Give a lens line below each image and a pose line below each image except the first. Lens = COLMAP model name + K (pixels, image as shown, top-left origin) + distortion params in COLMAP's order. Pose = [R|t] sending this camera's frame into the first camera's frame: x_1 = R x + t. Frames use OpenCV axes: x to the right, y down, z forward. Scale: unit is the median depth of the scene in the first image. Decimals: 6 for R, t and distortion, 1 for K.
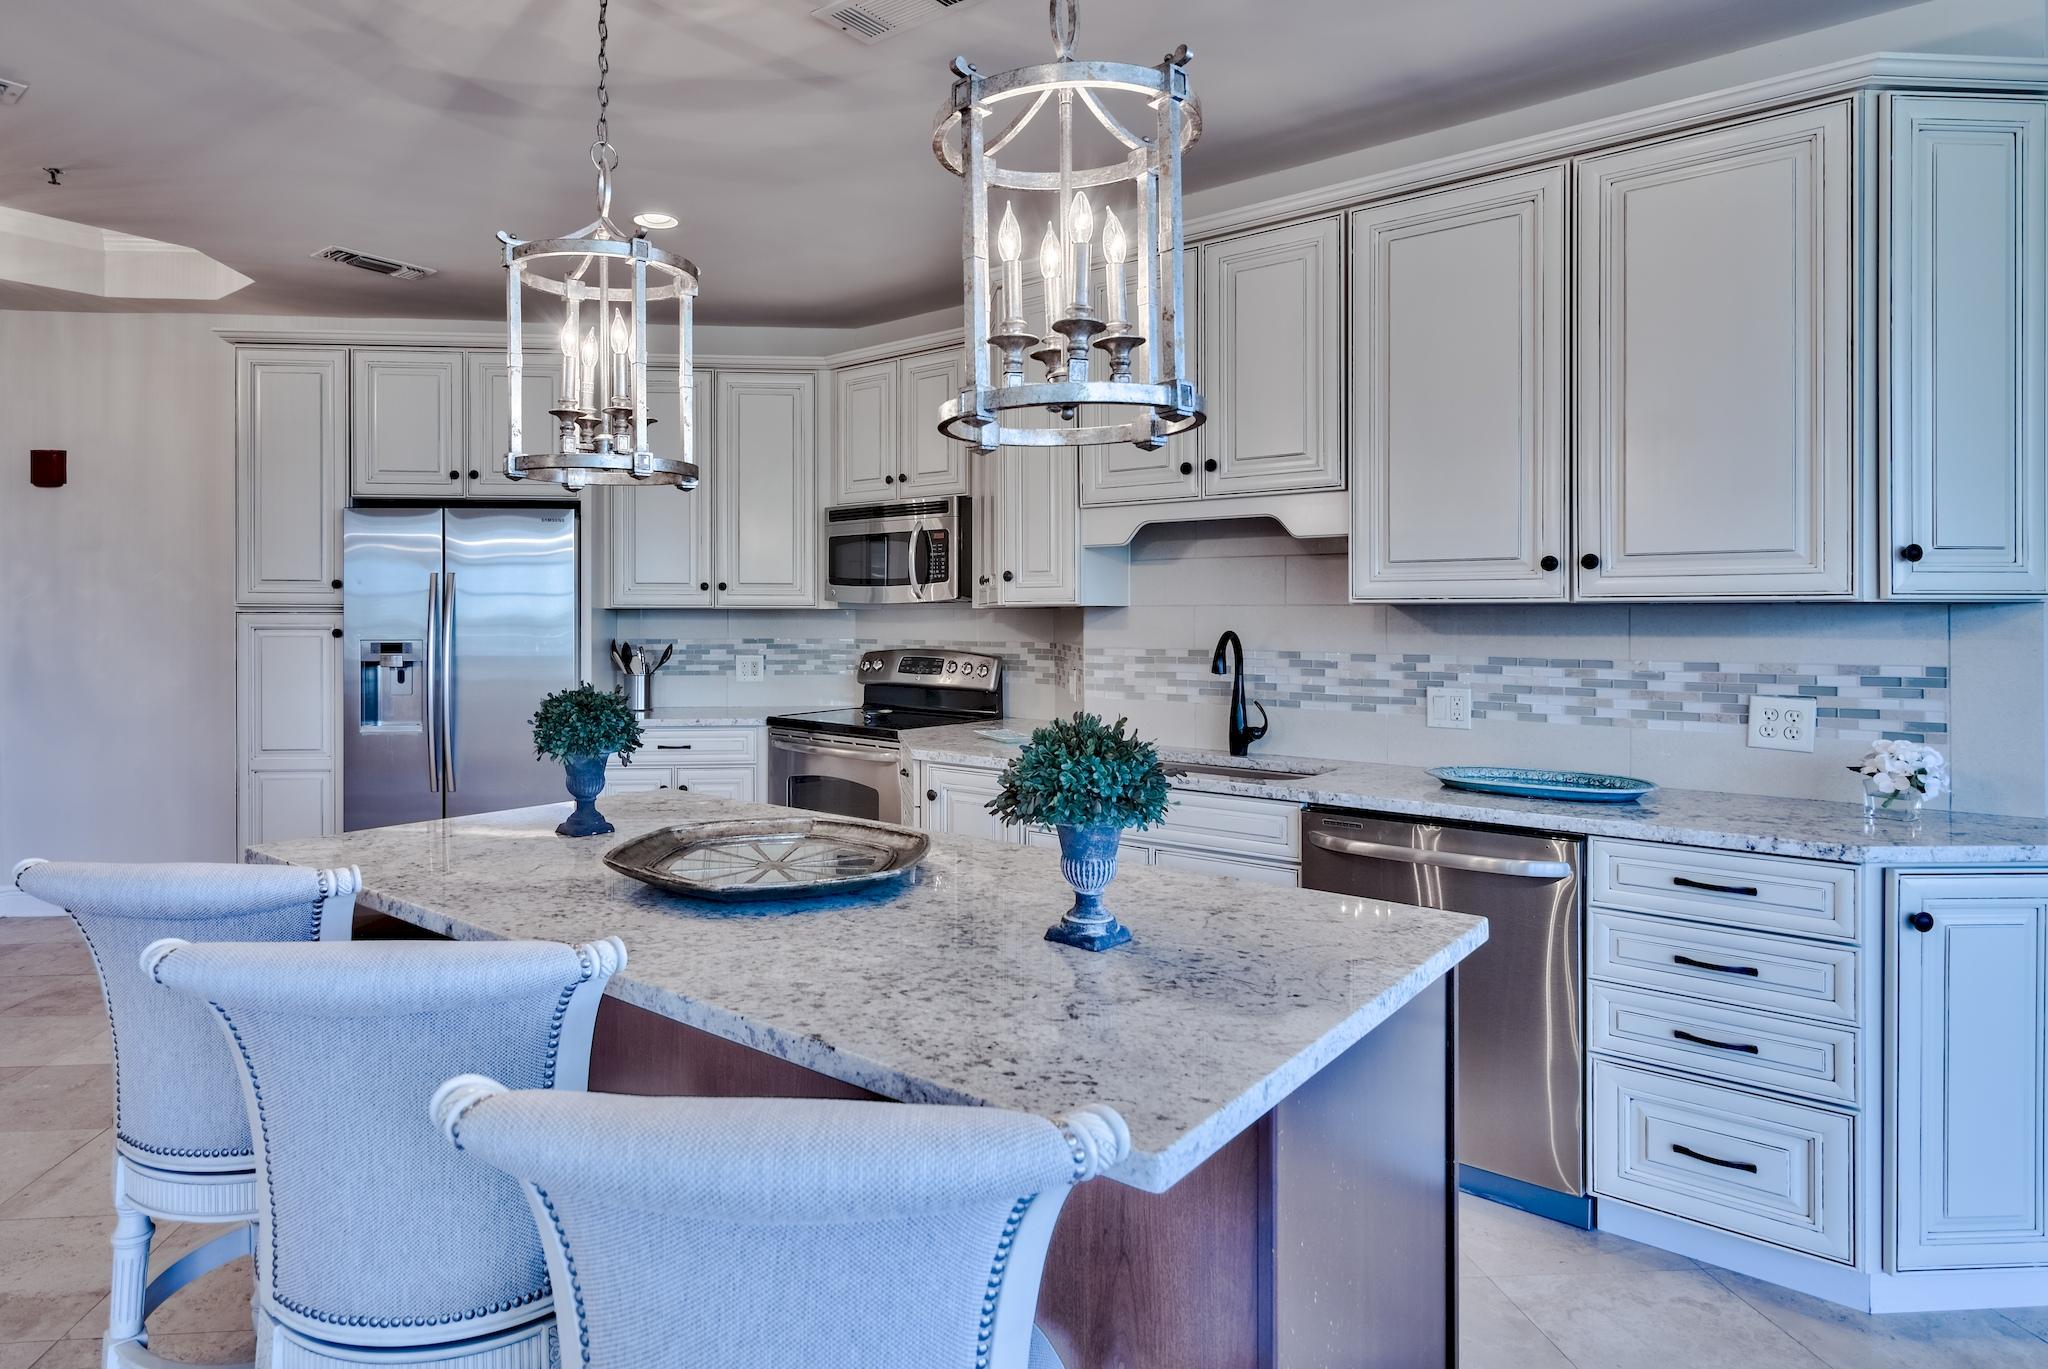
lens RADIAL K [[1215.0, 0, 986.0], [0, 1215.0, 619.6], [0, 0, 1]] dist [0.006993, 0.000621]
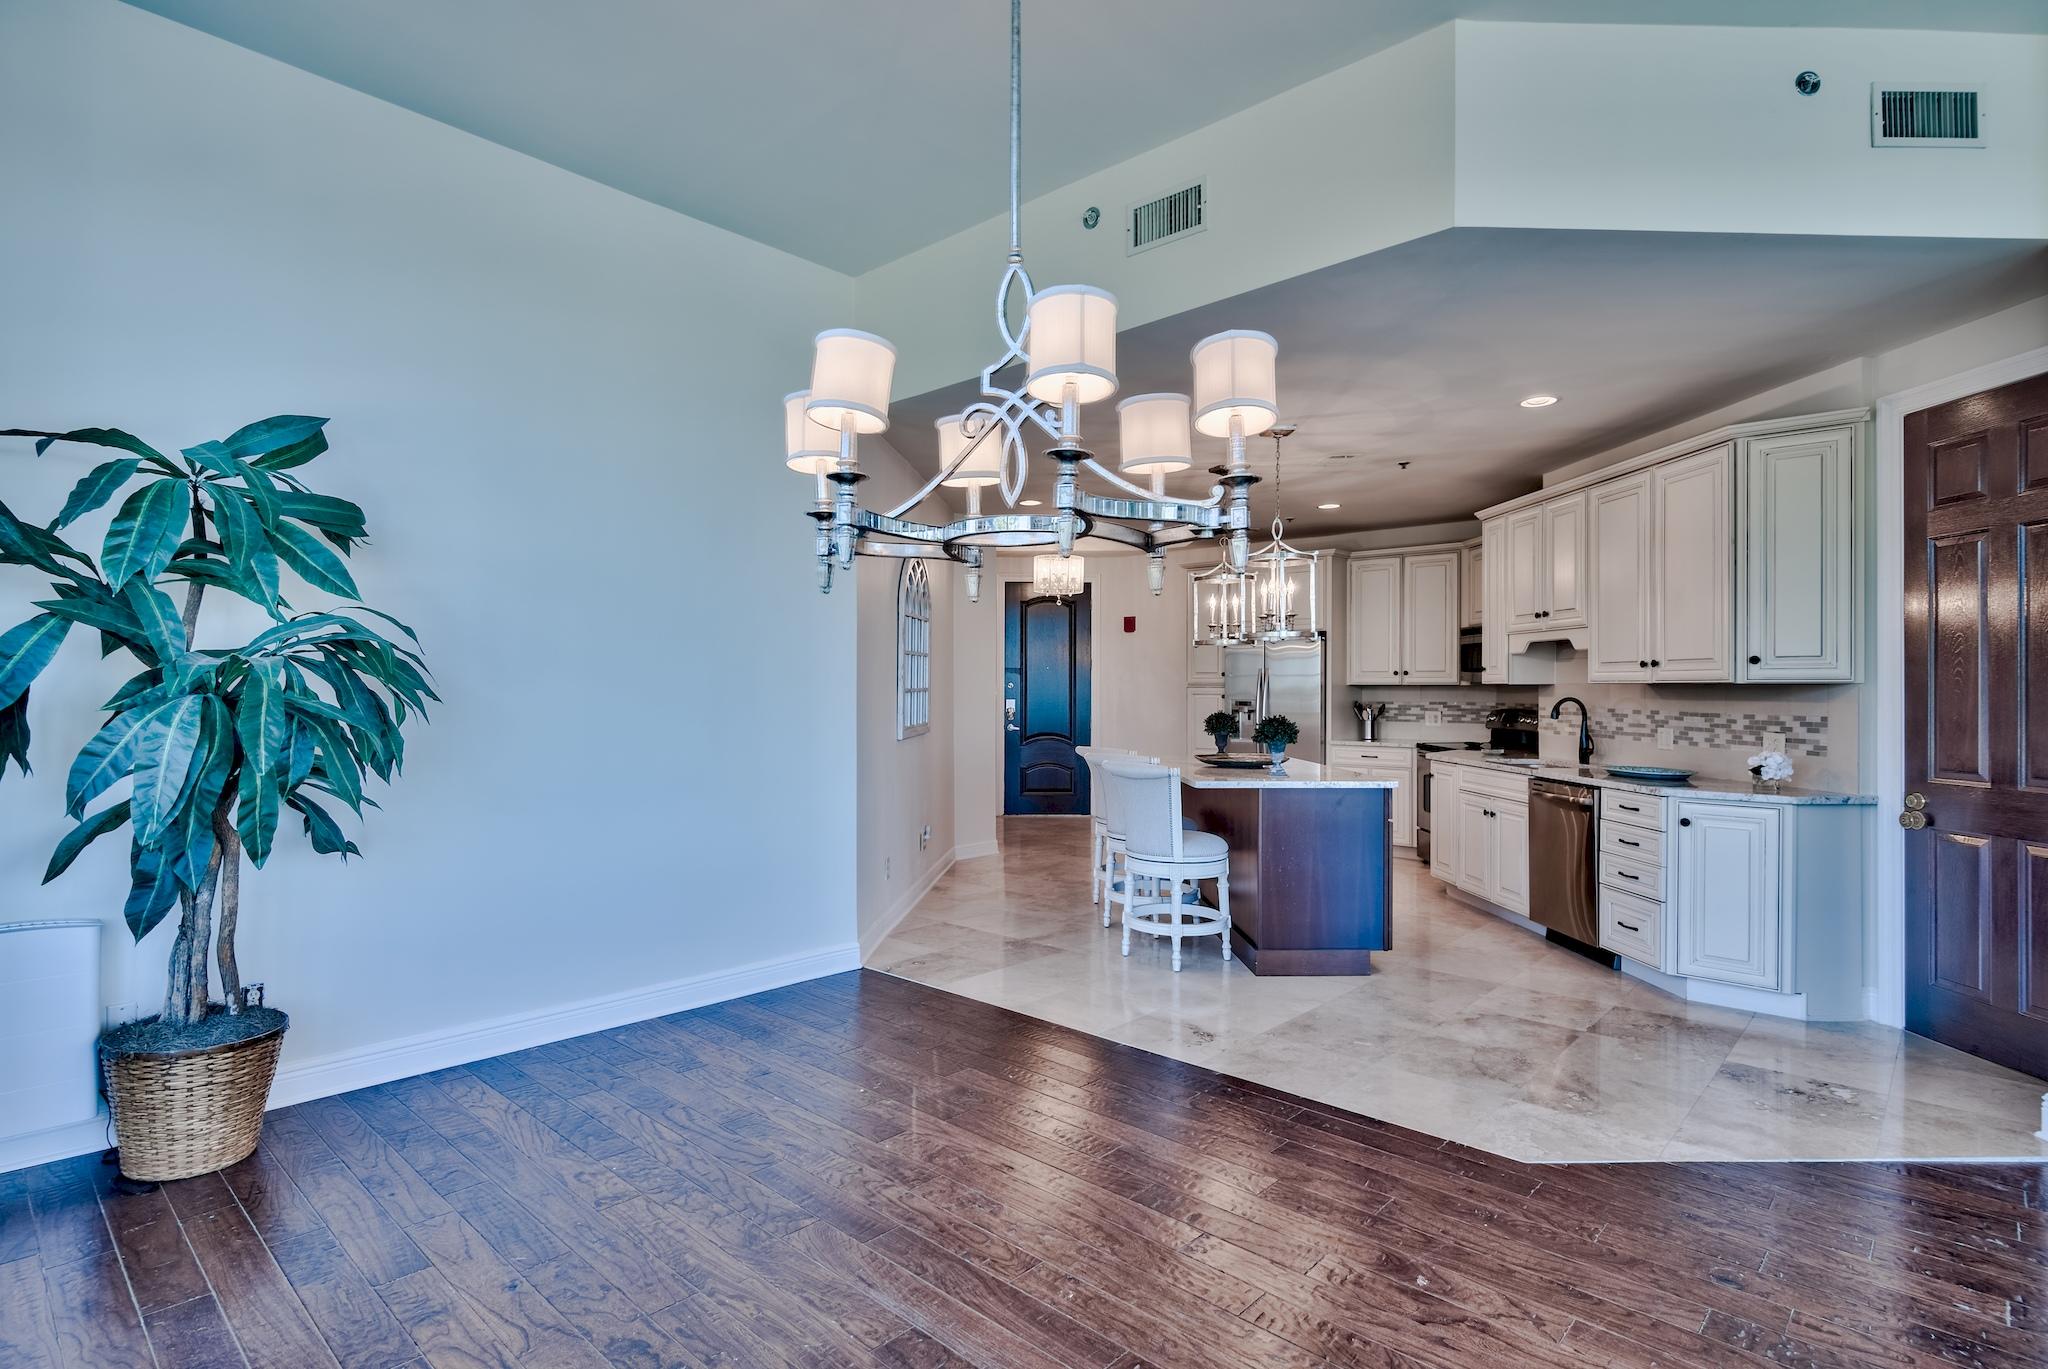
lens RADIAL K [[1017.7, 0, 1024.4], [0, 1017.7, 686.3], [0, 0, 1]] dist [-0.004996, 0.000950]
pose [[0.688392, 0.000200, -0.725339, 0.853903], [-0.004011, 0.999986, -0.003531, 0.001139], [0.725328, 0.005340, 0.688382, -0.811650]]
